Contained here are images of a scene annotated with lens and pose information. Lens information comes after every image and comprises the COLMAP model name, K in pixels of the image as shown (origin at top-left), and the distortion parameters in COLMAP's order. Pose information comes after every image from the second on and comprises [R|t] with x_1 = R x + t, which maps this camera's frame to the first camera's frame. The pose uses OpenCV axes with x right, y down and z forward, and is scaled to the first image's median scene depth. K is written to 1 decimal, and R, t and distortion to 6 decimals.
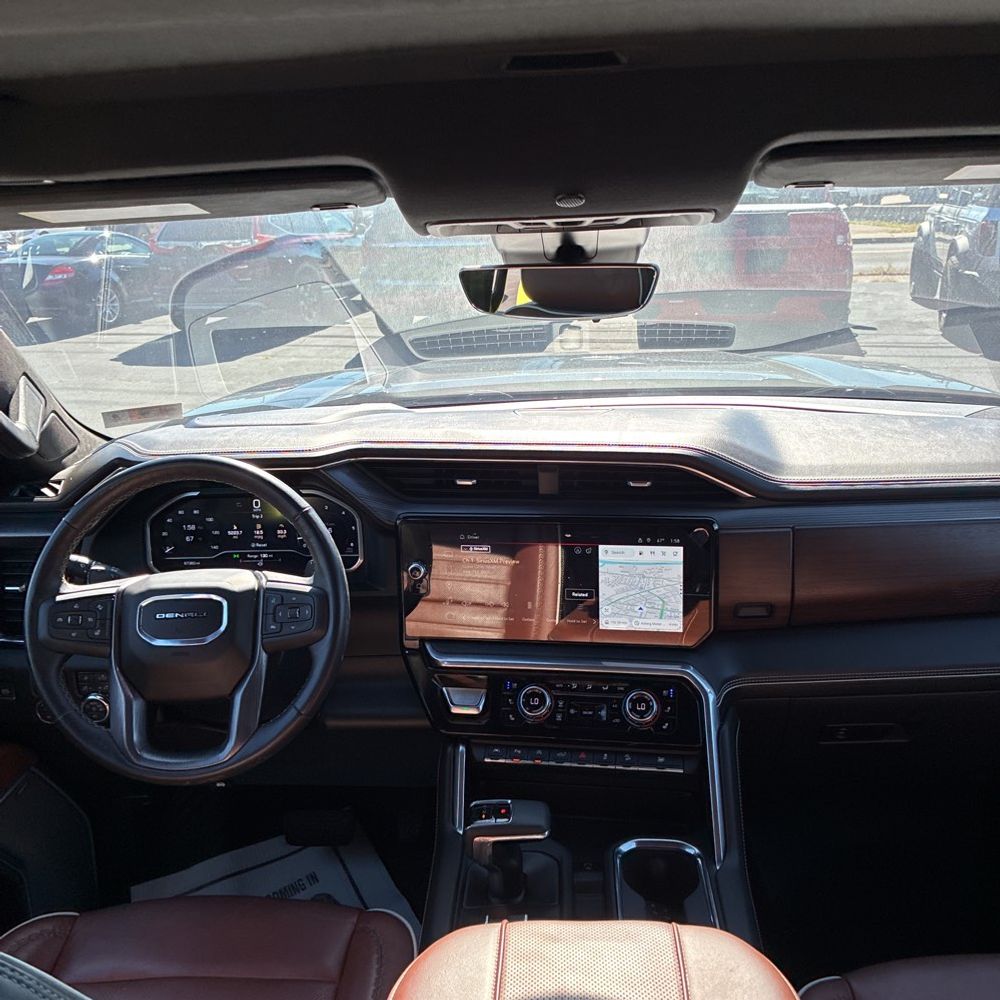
lens RADIAL K [[1048.1, 0, 504.2], [0, 1048.1, 461.7], [0, 0, 1]] dist [0.018526, -0.008832]
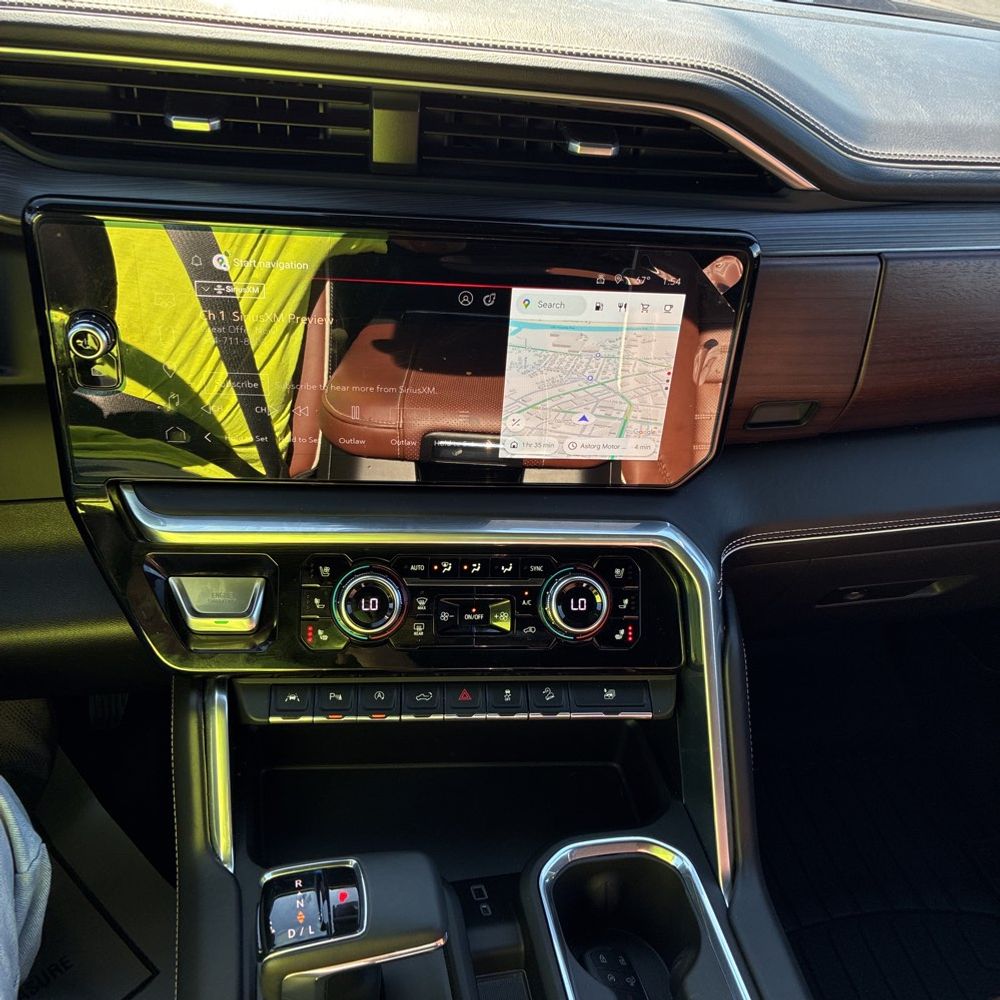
lens RADIAL K [[1017.8, 0, 497.3], [0, 1017.8, 505.9], [0, 0, 1]] dist [0.148719, -0.287607]
pose [[0.956023, -0.054759, 0.288135, -0.050726], [-0.047841, 0.940143, 0.337405, 0.018000], [-0.289364, -0.336351, 0.896179, 0.564611]]
